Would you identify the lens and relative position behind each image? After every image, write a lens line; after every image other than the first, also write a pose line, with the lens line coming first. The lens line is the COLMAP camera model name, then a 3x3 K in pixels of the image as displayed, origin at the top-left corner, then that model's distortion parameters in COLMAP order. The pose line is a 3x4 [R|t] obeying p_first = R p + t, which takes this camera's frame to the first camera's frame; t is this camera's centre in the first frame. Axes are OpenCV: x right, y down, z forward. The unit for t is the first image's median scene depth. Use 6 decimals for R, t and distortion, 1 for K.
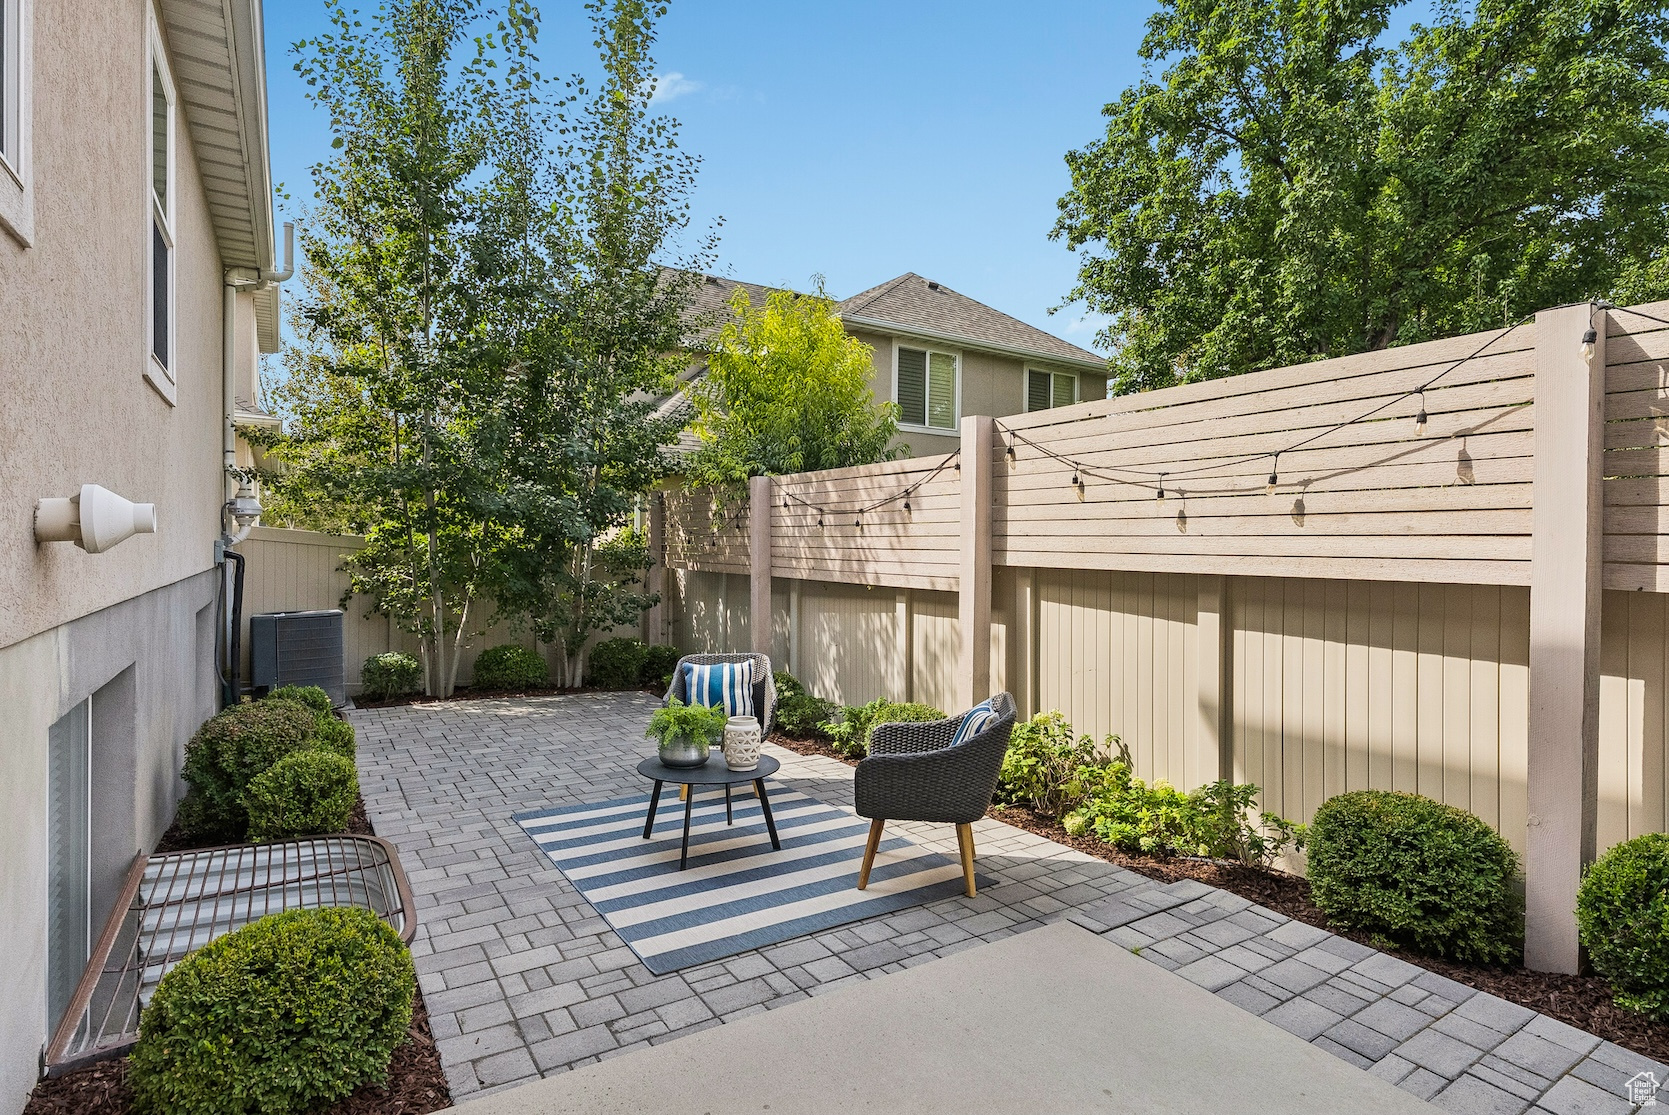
lens RADIAL K [[846.8, 0, 834.5], [0, 846.8, 557.5], [0, 0, 1]] dist [0.006459, 0.000633]
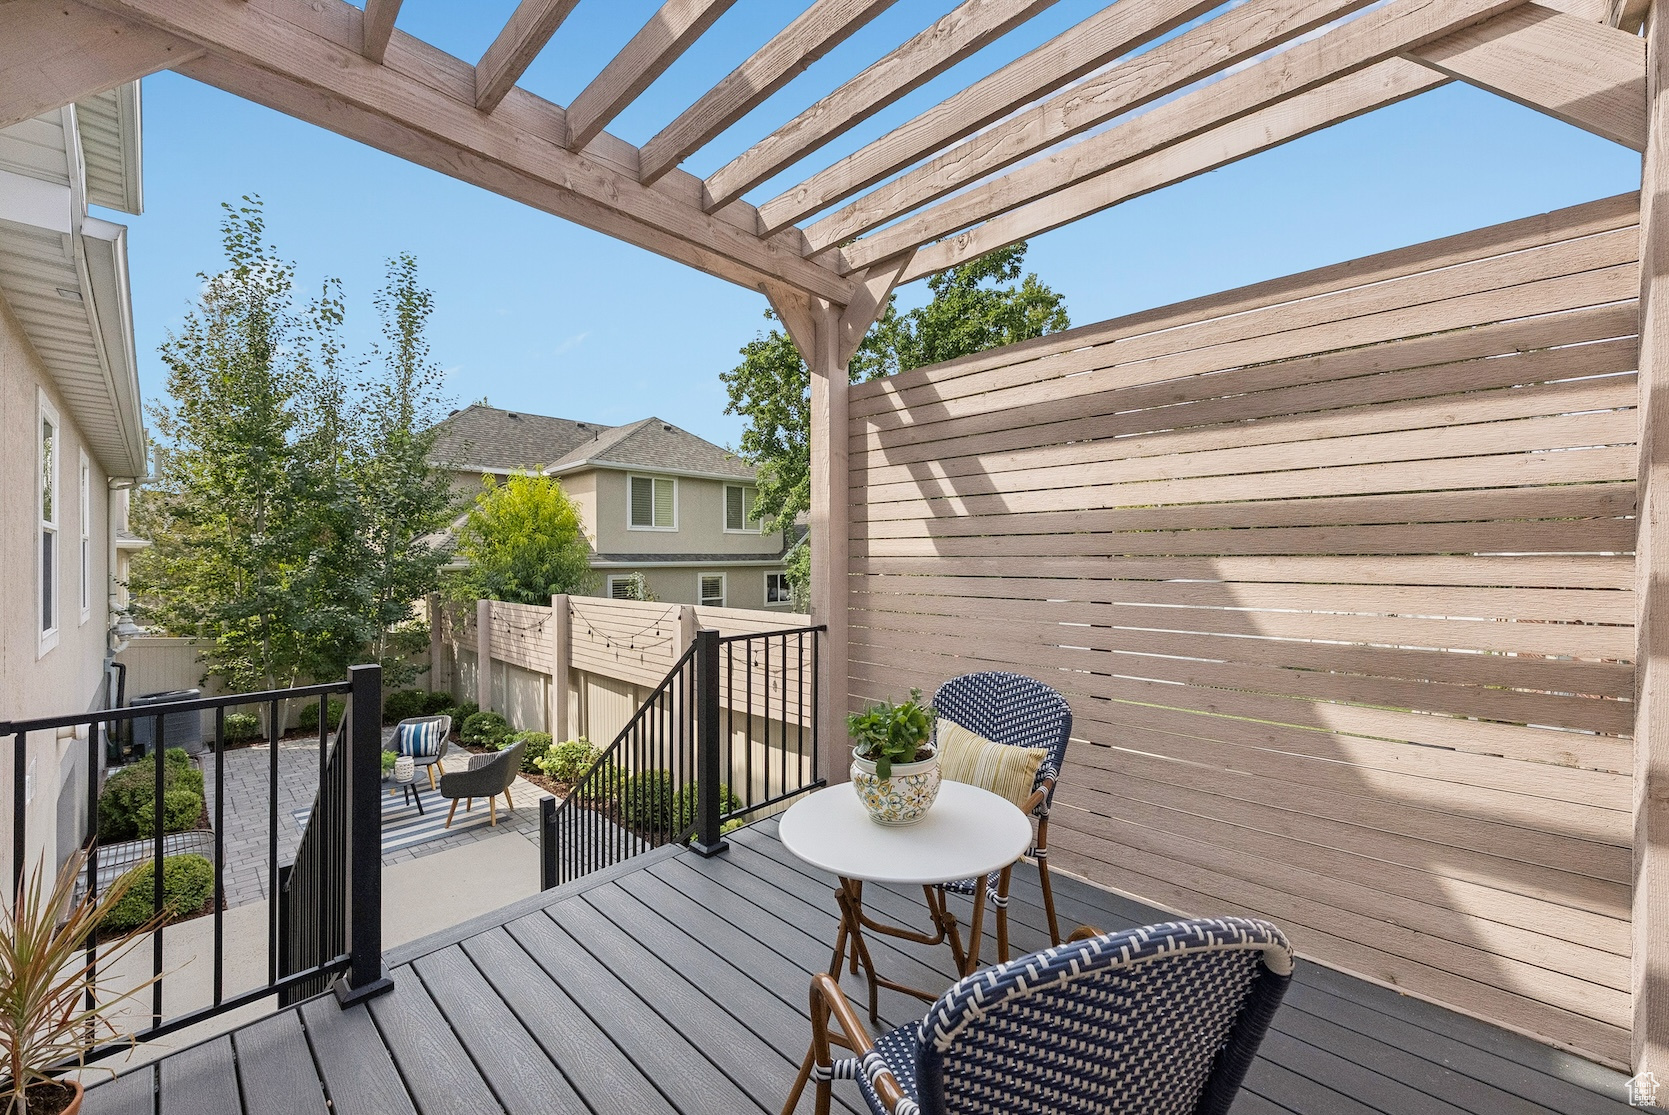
lens RADIAL K [[651.2, 0, 834.5], [0, 651.2, 557.5], [0, 0, 1]] dist [0.000986, 0.000093]
pose [[0.972475, -0.016951, 0.232391, 0.460414], [0.020678, 0.999694, -0.013611, -0.224461], [-0.232089, 0.018042, 0.972527, -0.725910]]
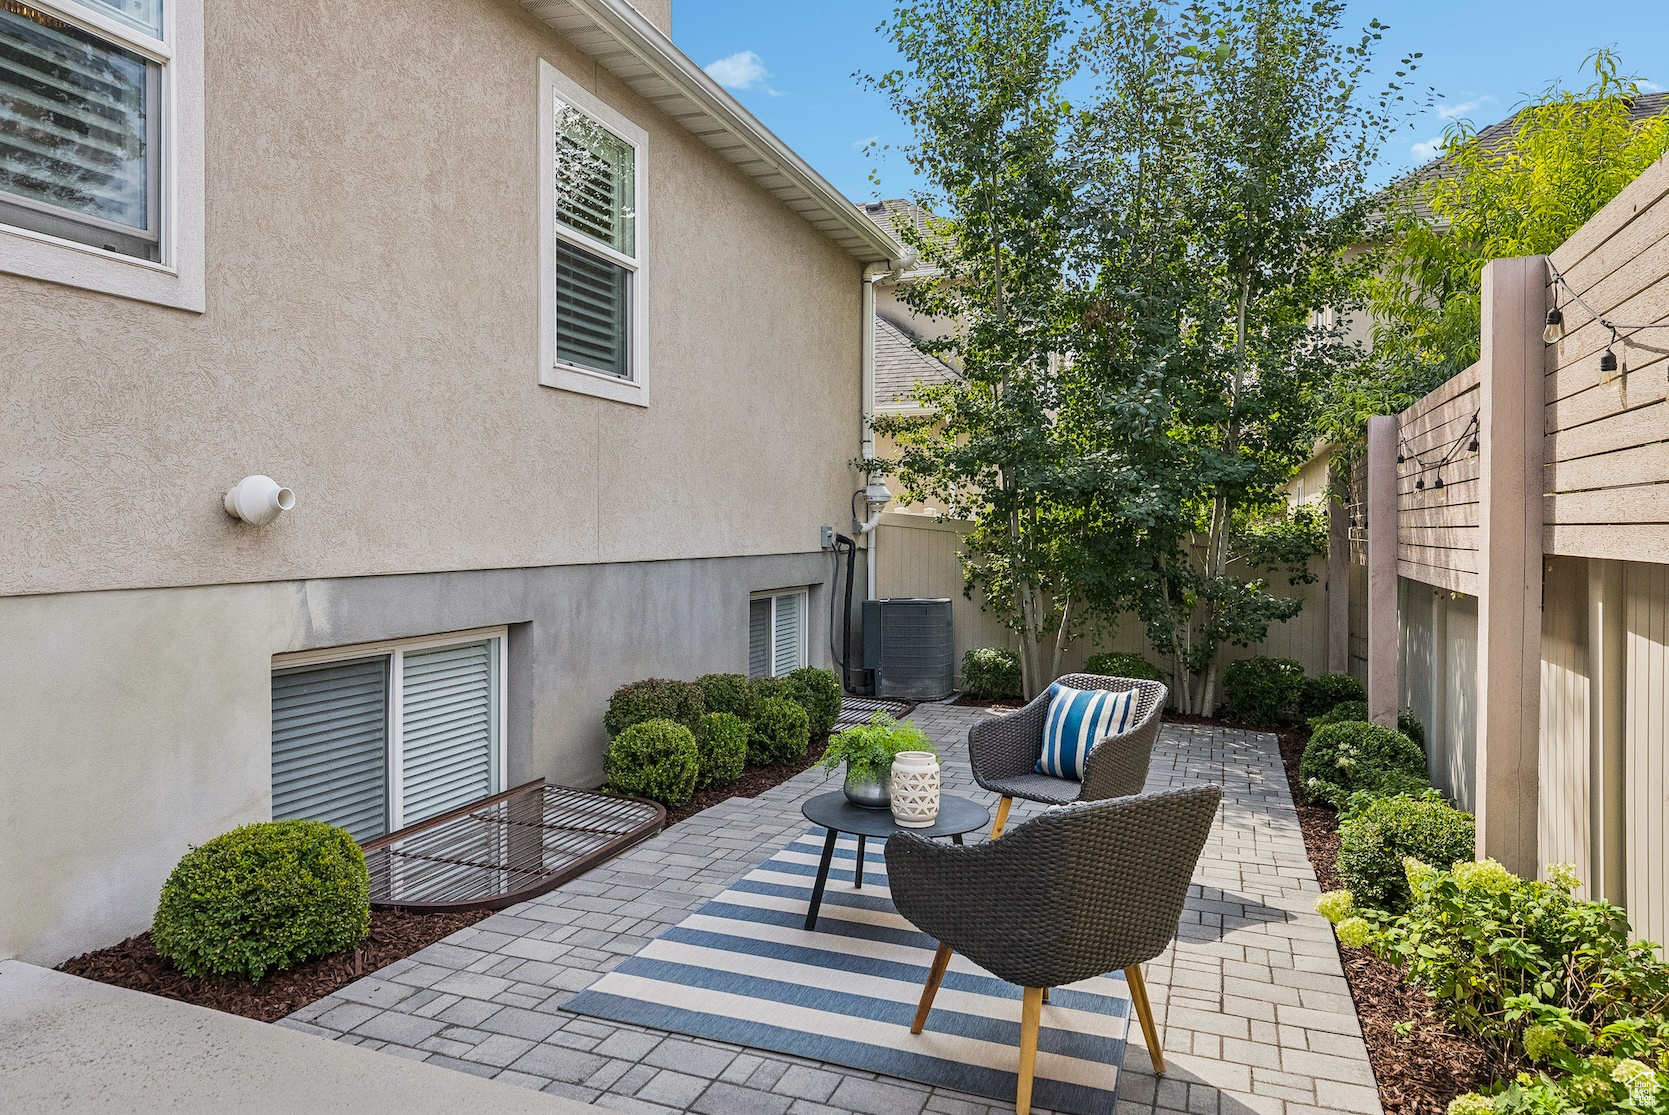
lens RADIAL K [[1037.0, 0, 834.5], [0, 1037.0, 557.5], [0, 0, 1]] dist [0.002292, -0.001325]
pose [[0.601180, 0.012548, -0.799015, 0.425500], [-0.008463, 0.999921, 0.009335, 0.008821], [0.799069, 0.001150, 0.601238, 0.308667]]
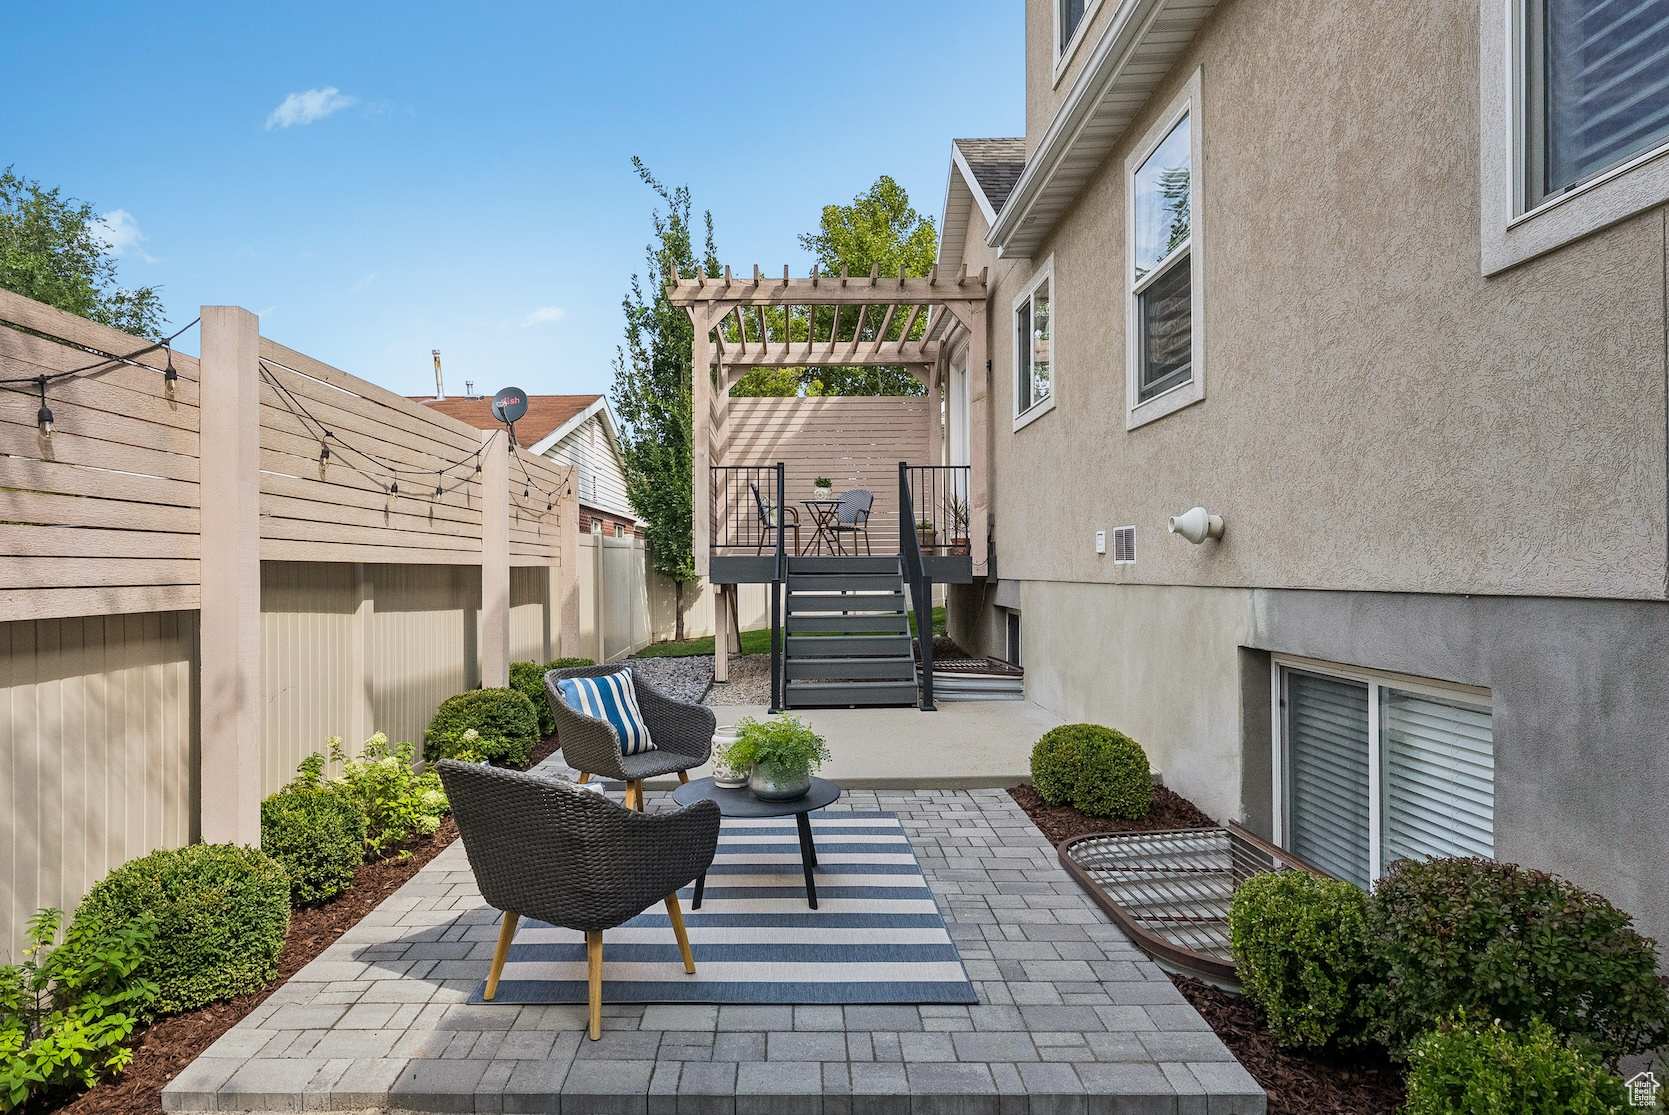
lens RADIAL K [[930.5, 0, 785.1], [0, 930.5, 559.3], [0, 0, 1]] dist [0.001593, 0.000326]
pose [[-0.833180, -0.002461, 0.552997, -0.524296], [0.001359, 0.999978, 0.006498, 0.005663], [-0.553001, 0.006165, -0.833158, 1.346089]]
